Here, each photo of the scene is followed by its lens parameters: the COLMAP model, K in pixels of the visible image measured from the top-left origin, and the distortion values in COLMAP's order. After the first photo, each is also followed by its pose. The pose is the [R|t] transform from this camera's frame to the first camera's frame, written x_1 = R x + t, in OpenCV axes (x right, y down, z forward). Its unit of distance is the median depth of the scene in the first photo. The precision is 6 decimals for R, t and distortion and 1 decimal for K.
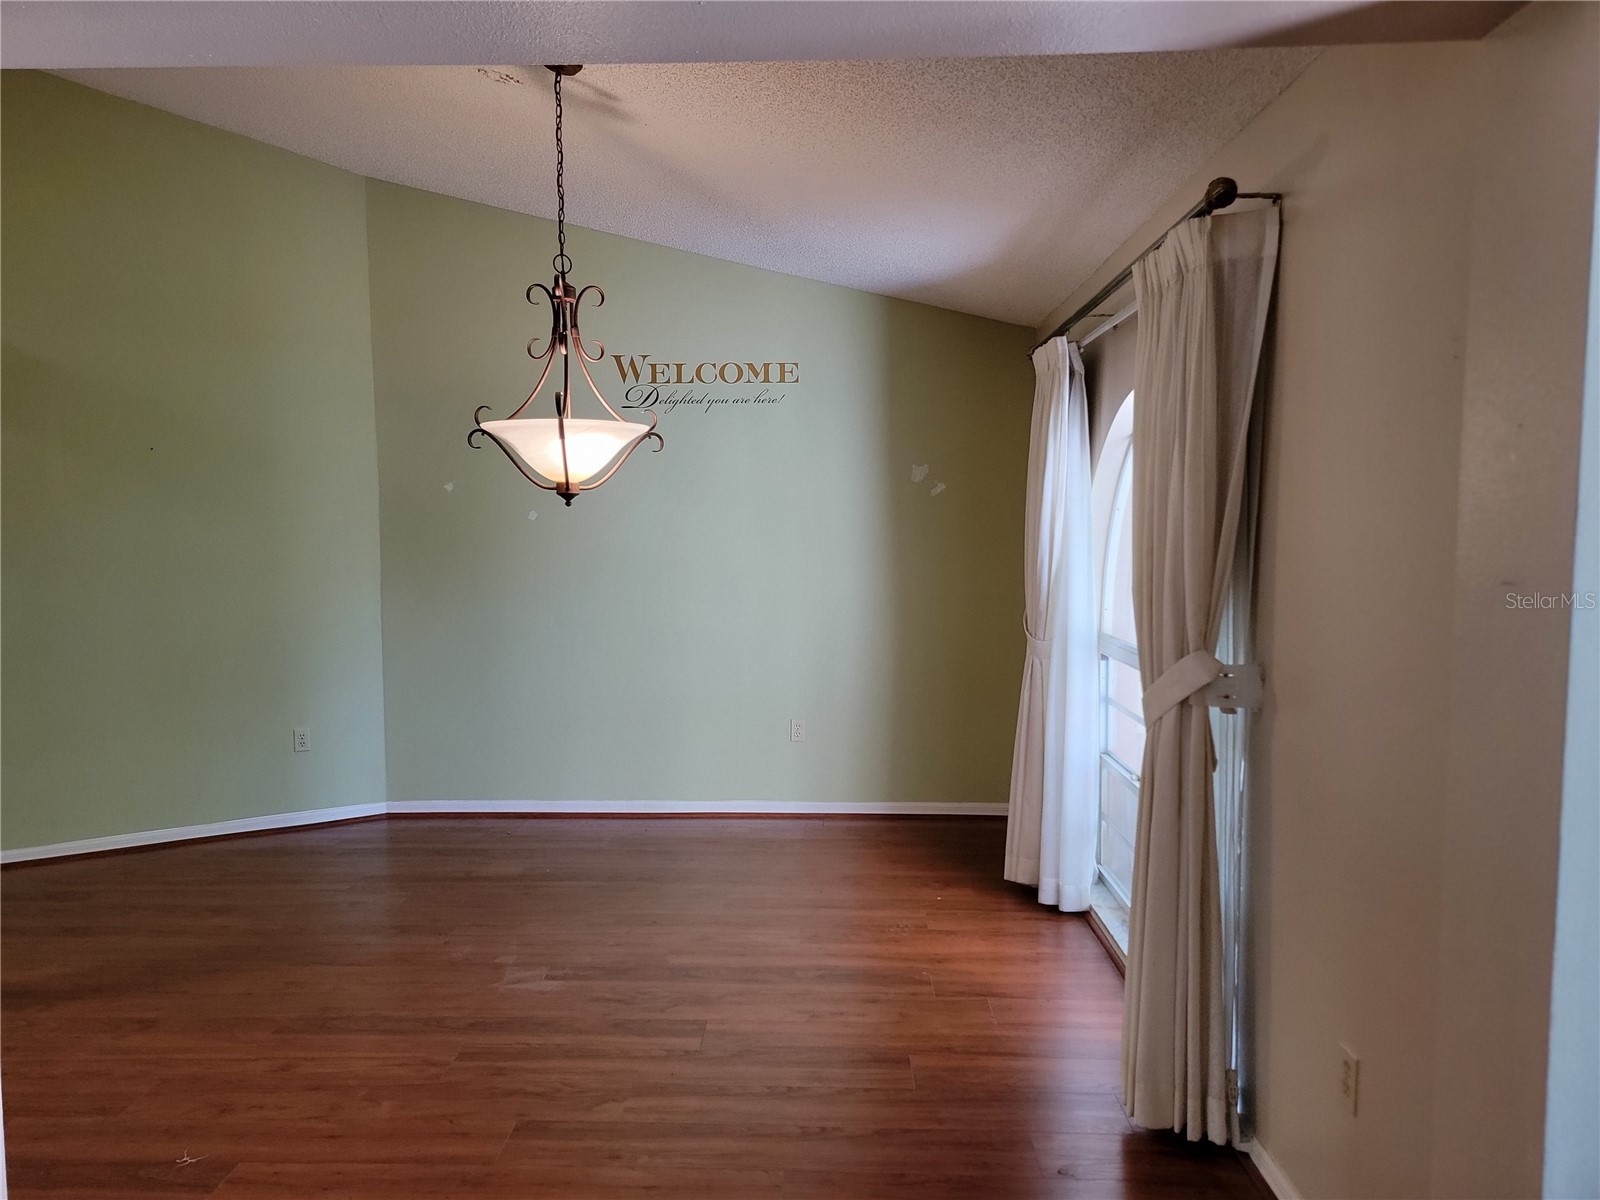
lens RADIAL K [[1097.1, 0, 798.9], [0, 1097.1, 617.3], [0, 0, 1]] dist [0.063116, -0.024982]
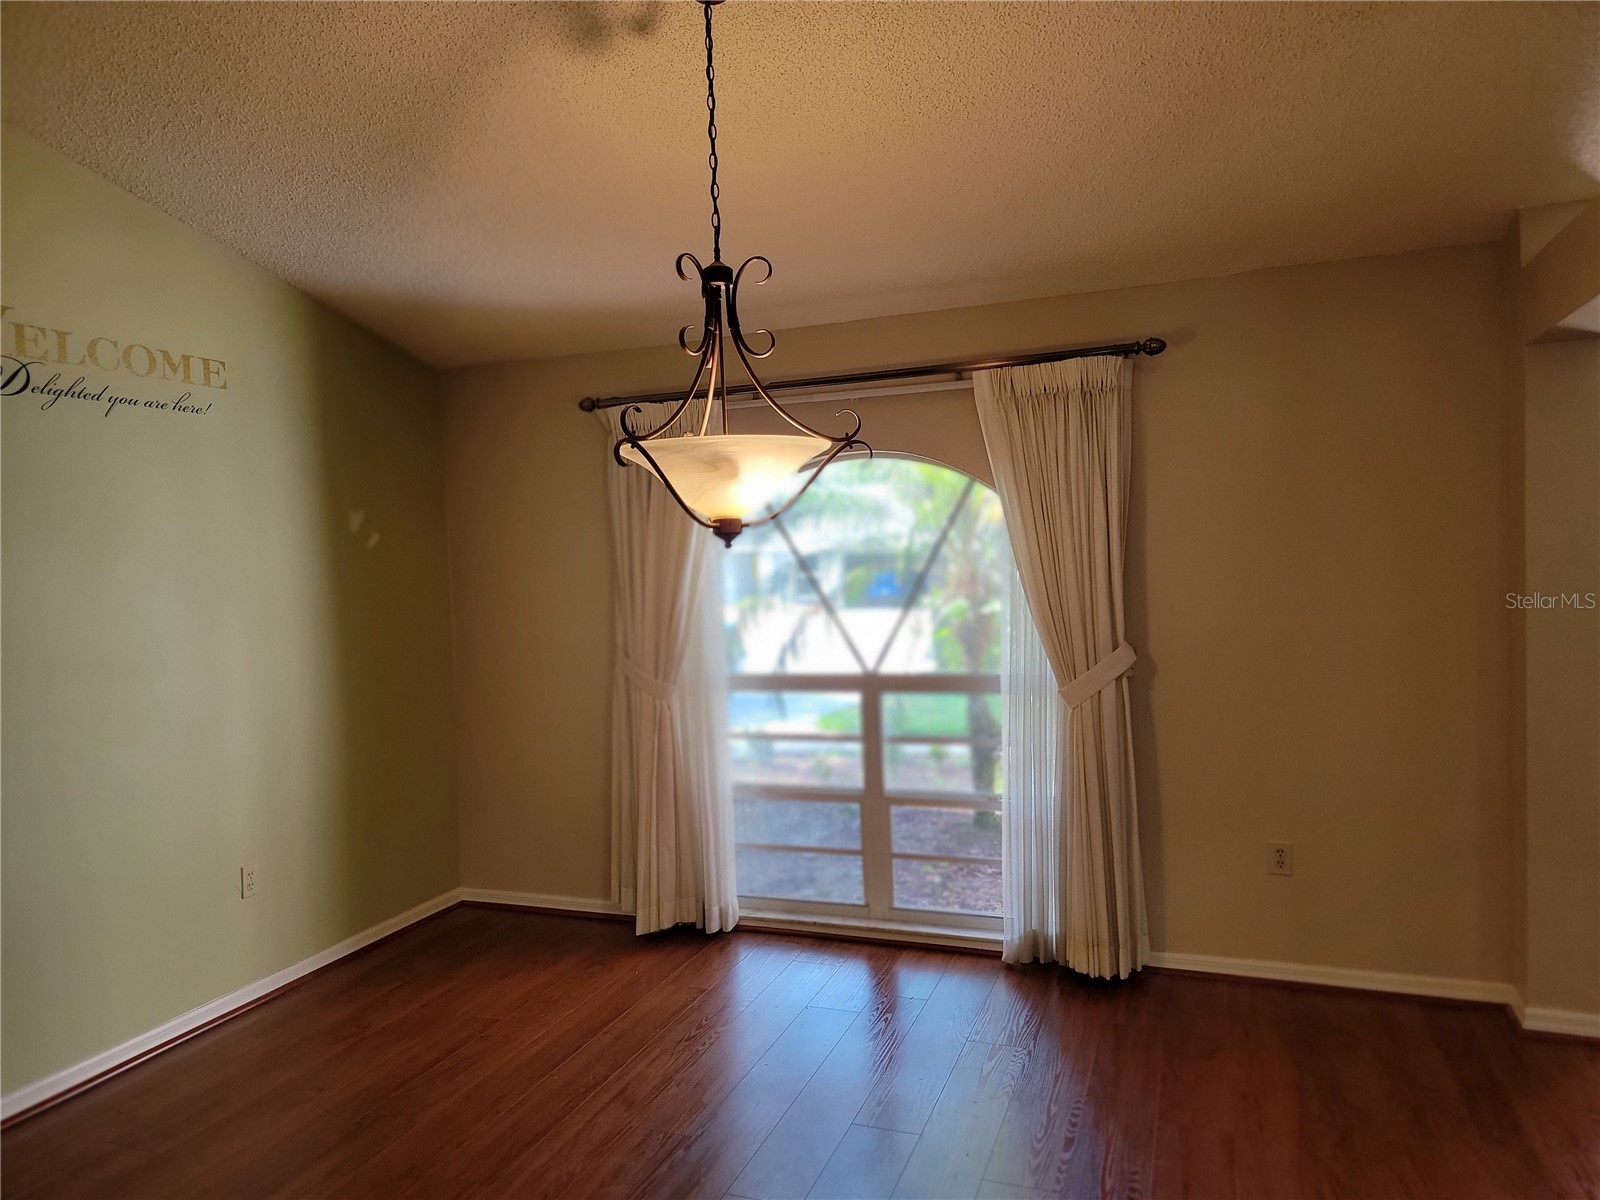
lens RADIAL K [[1097.1, 0, 798.9], [0, 1097.1, 617.3], [0, 0, 1]] dist [0.063116, -0.024982]
pose [[0.332343, -0.059653, 0.941270, -0.565064], [0.117642, 0.992826, 0.021384, -0.039286], [-0.935793, 0.103626, 0.336976, 0.427269]]
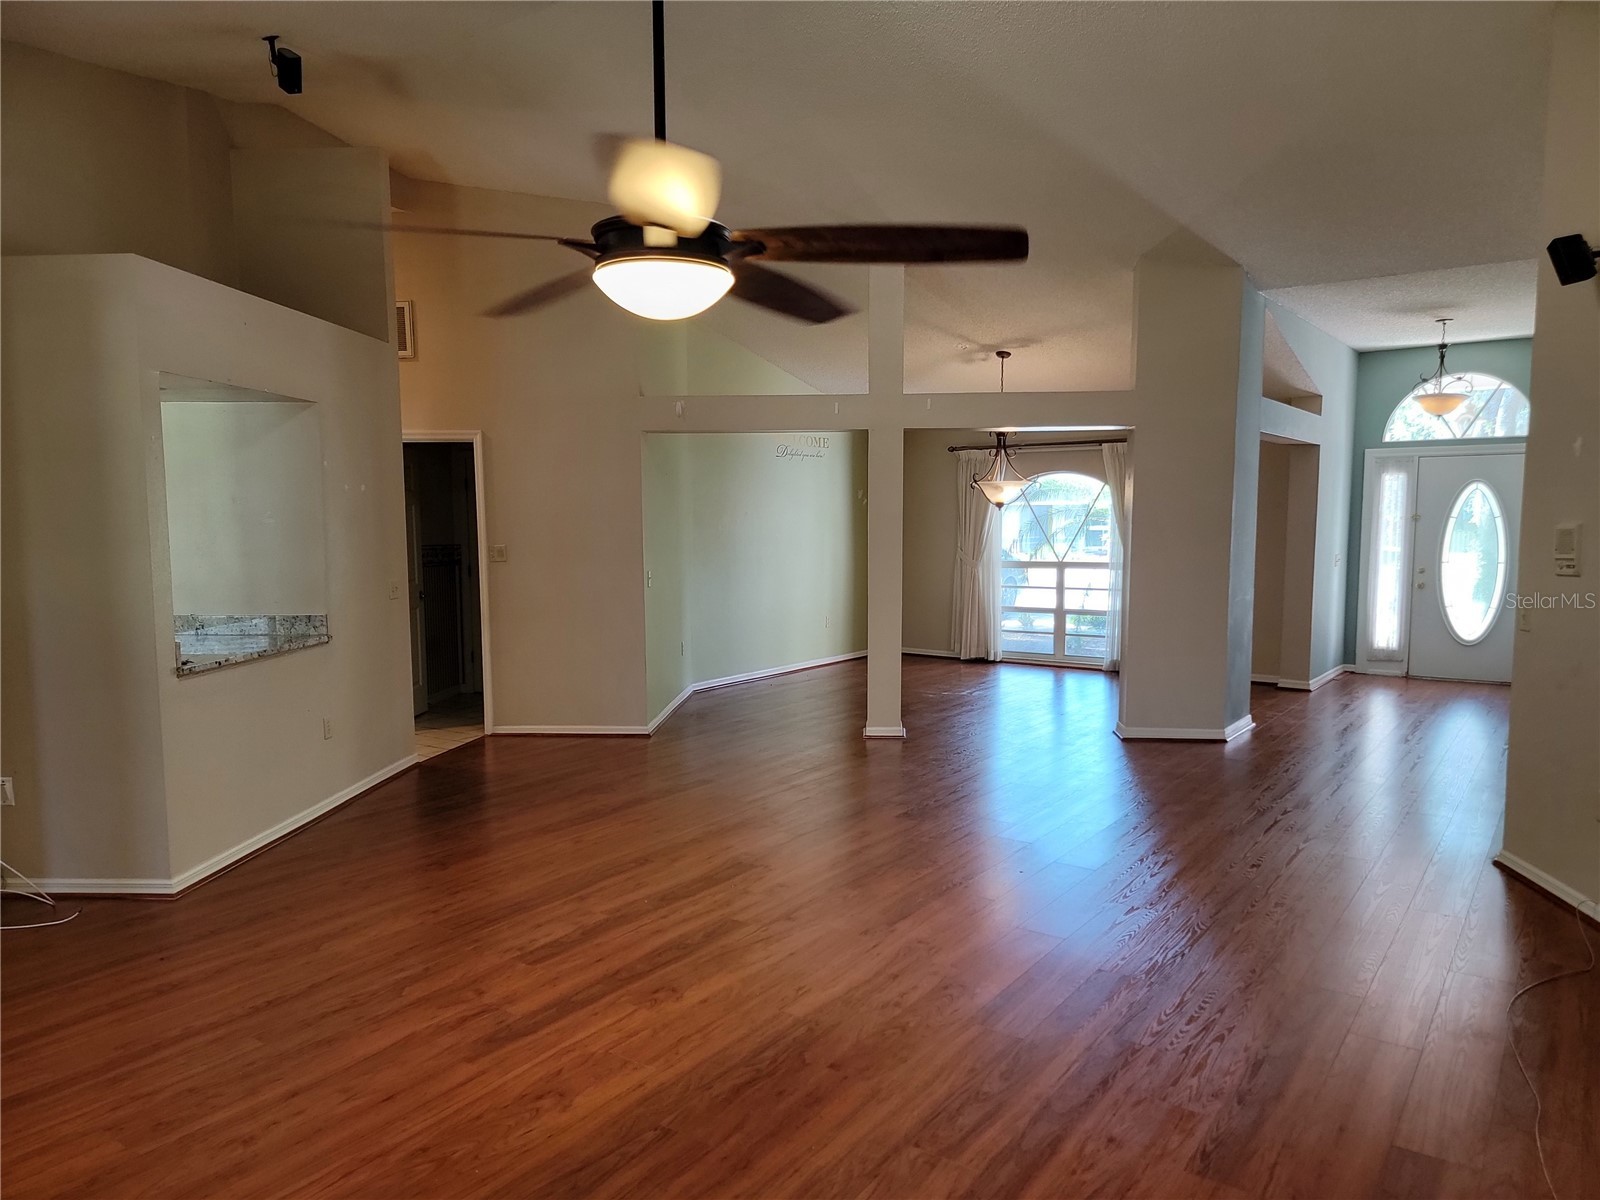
lens RADIAL K [[1097.1, 0, 798.9], [0, 1097.1, 617.3], [0, 0, 1]] dist [0.063116, -0.024982]
pose [[0.573797, -0.075645, 0.815497, -1.699598], [0.075408, 0.996375, 0.039365, 0.011839], [-0.815519, 0.038908, 0.577421, -0.107286]]
